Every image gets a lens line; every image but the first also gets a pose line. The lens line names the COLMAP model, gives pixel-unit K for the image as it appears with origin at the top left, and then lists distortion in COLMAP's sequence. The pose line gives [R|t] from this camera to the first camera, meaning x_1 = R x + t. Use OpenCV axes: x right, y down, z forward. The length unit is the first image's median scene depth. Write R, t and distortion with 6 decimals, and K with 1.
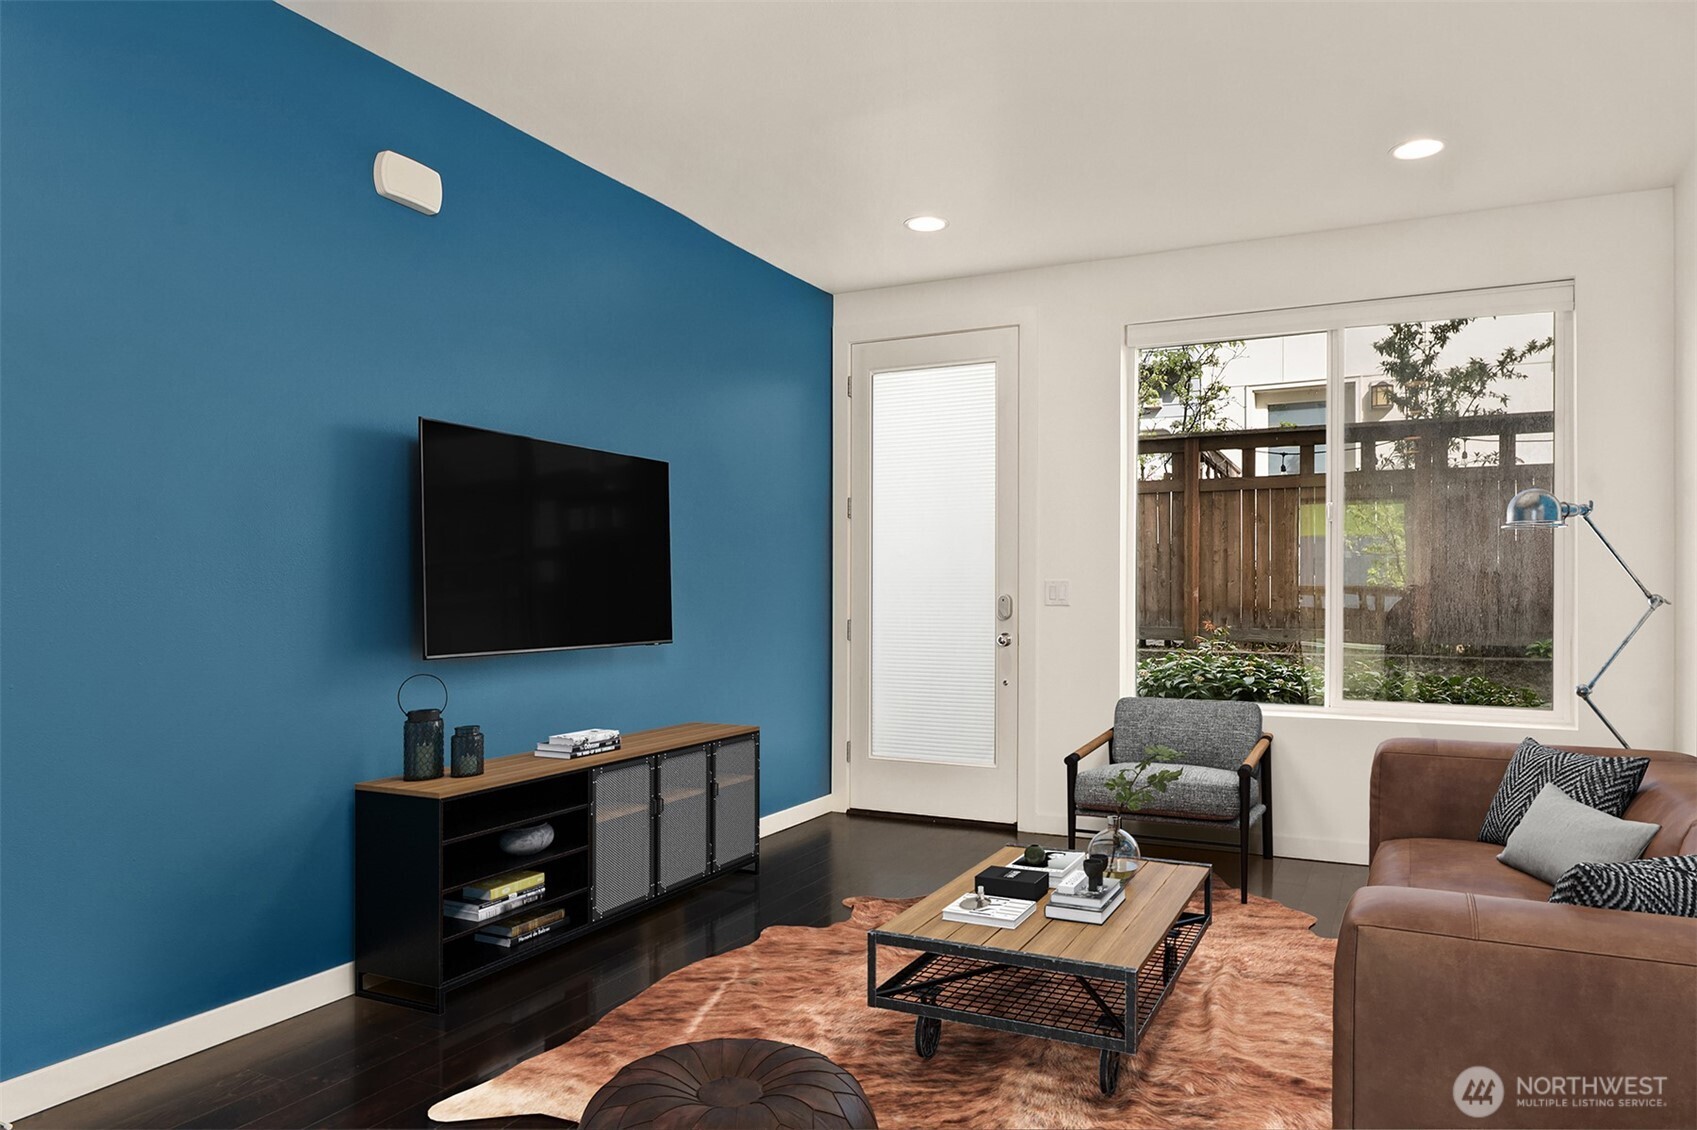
lens RADIAL K [[1117.9, 0, 848.2], [0, 1117.9, 595.2], [0, 0, 1]] dist [-0.001782, -0.001015]
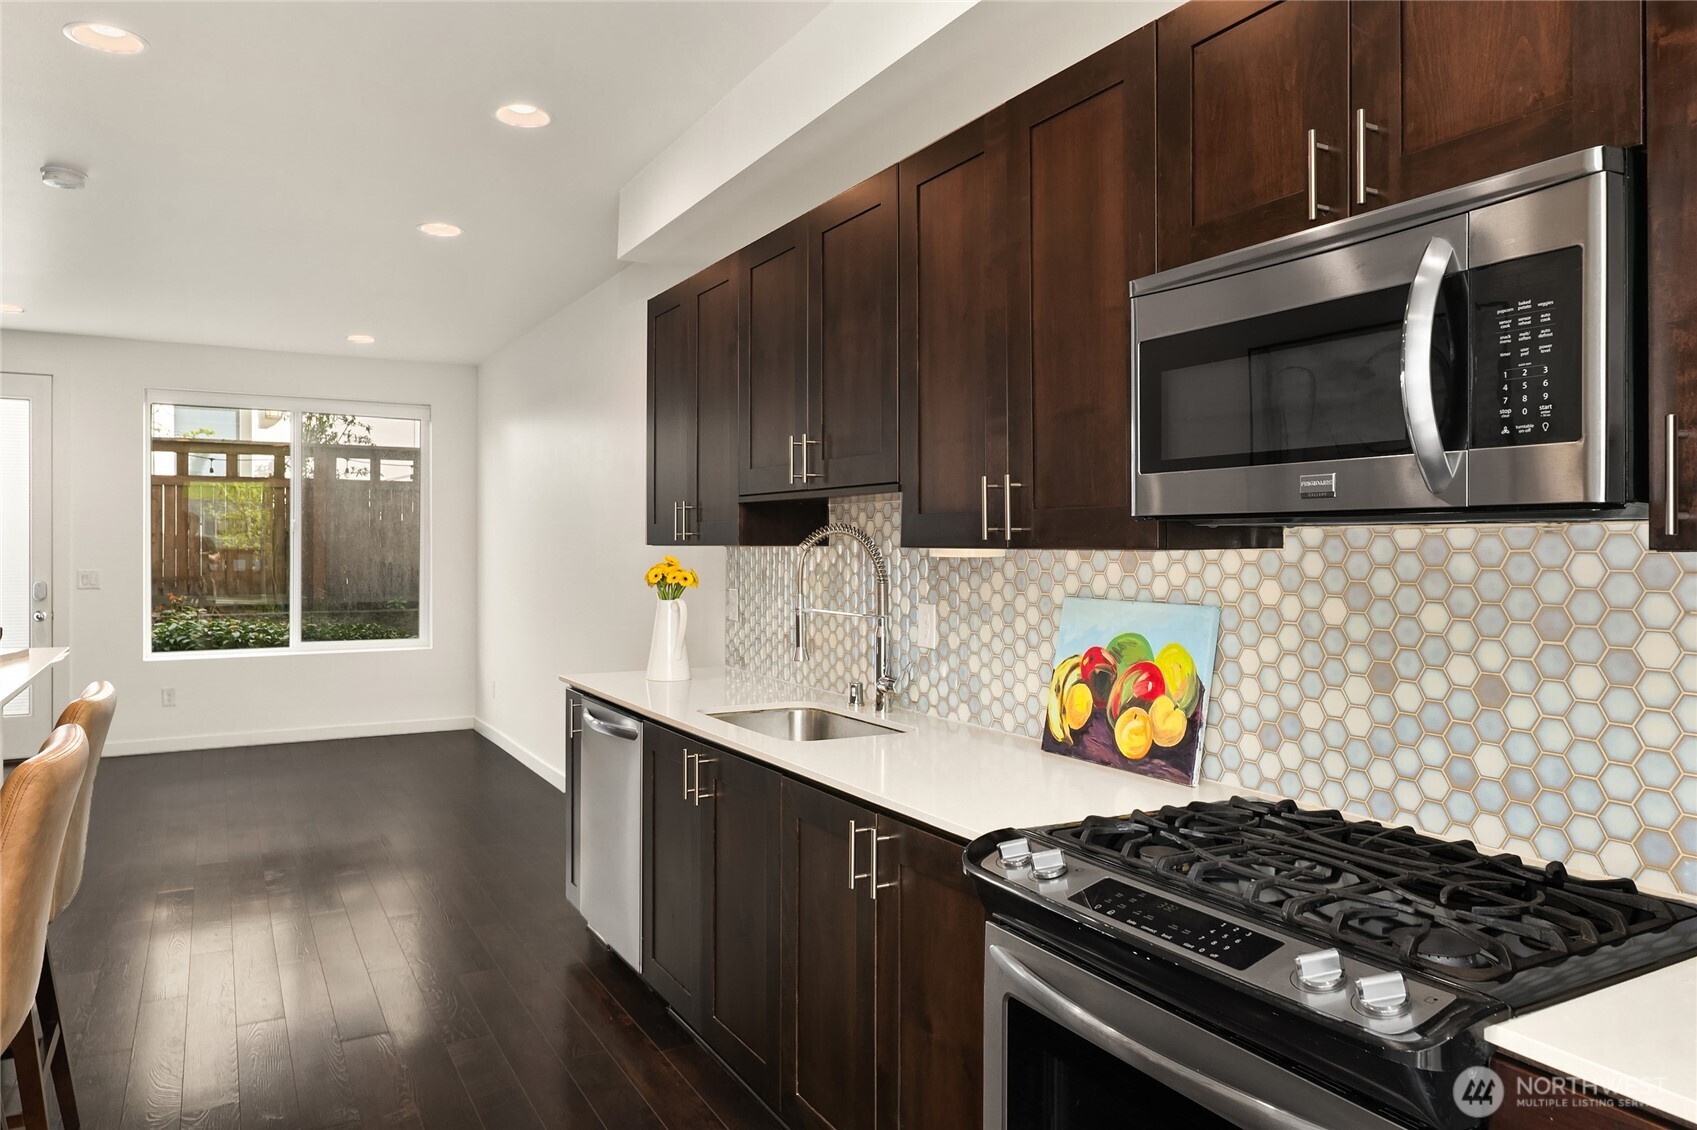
lens RADIAL K [[1131.4, 0, 851.7], [0, 1131.4, 538.0], [0, 0, 1]] dist [0.003260, 0.000853]
pose [[0.564164, 0.001671, 0.825661, -0.416935], [0.002204, 0.999991, -0.003529, -0.045030], [-0.825660, 0.003811, 0.564156, -0.527525]]
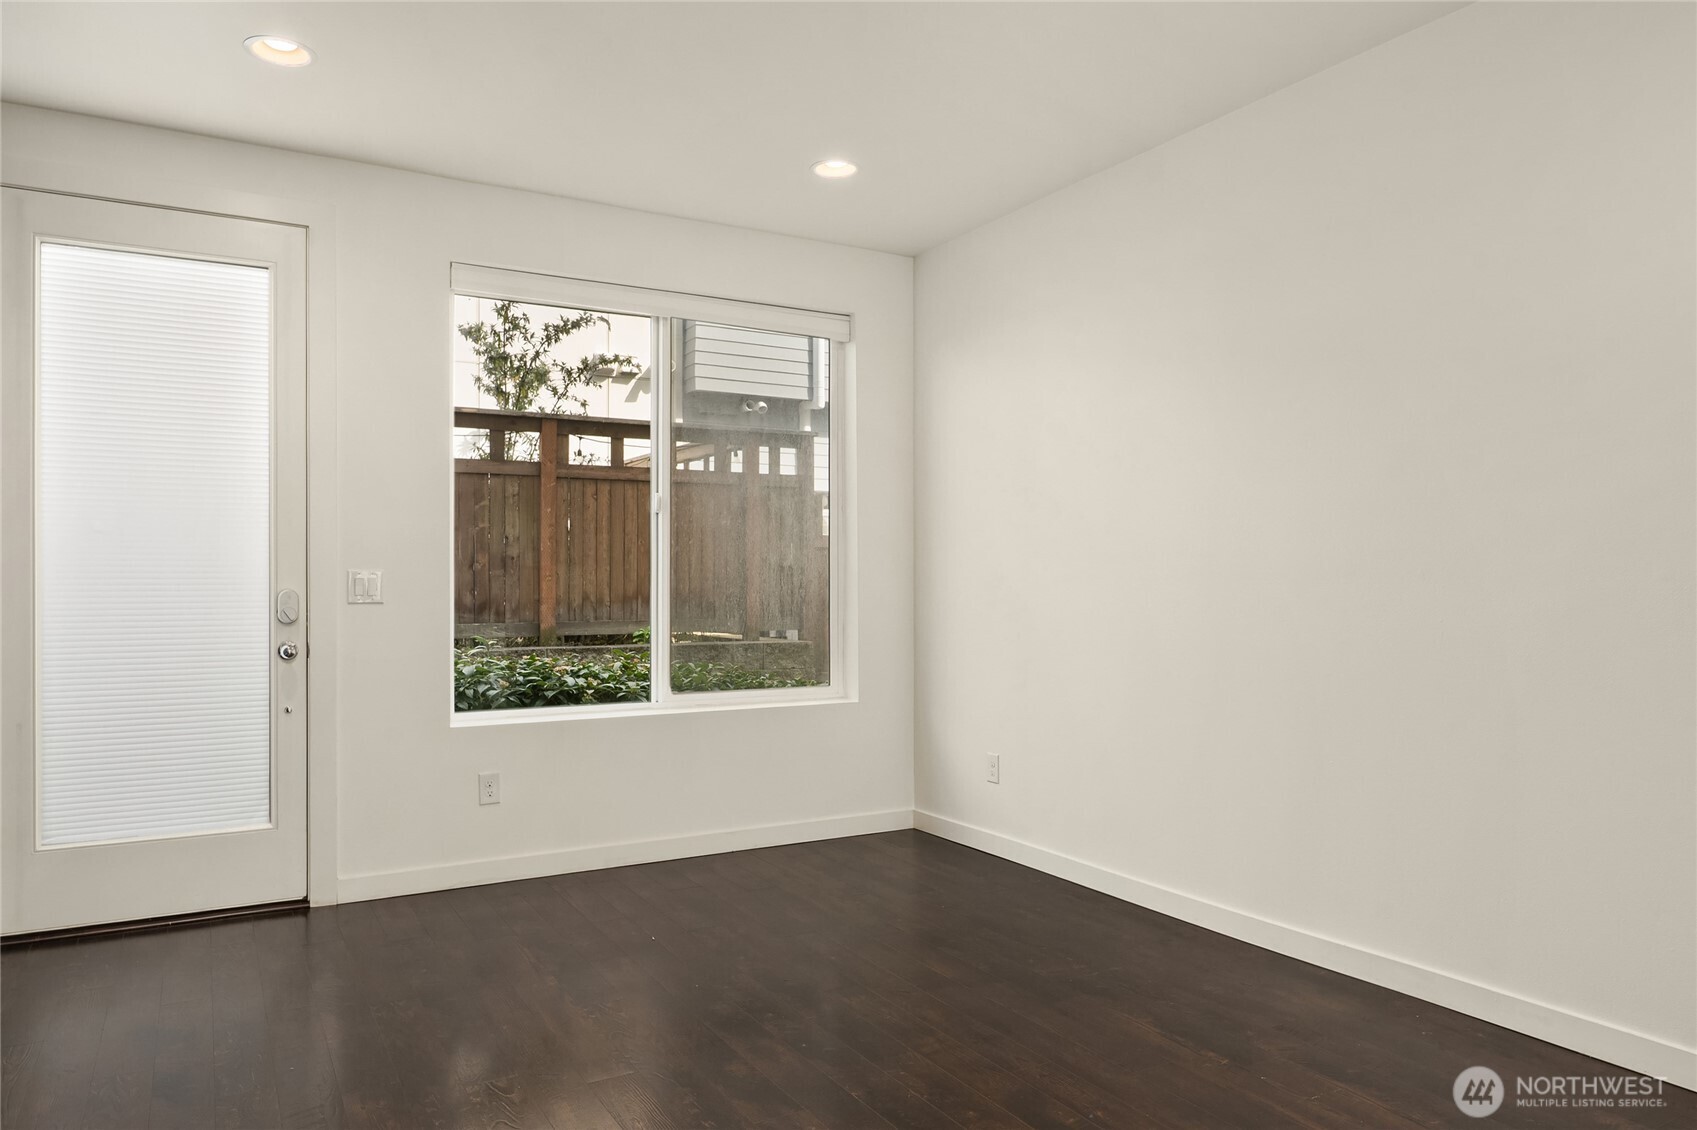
lens RADIAL K [[1128.4, 0, 850.3], [0, 1128.4, 575.7], [0, 0, 1]] dist [-0.002433, -0.001134]
pose [[0.565399, 0.001293, 0.824817, -0.262635], [0.004978, 0.999975, -0.004979, -0.004530], [-0.824803, 0.006921, 0.565378, 0.273927]]
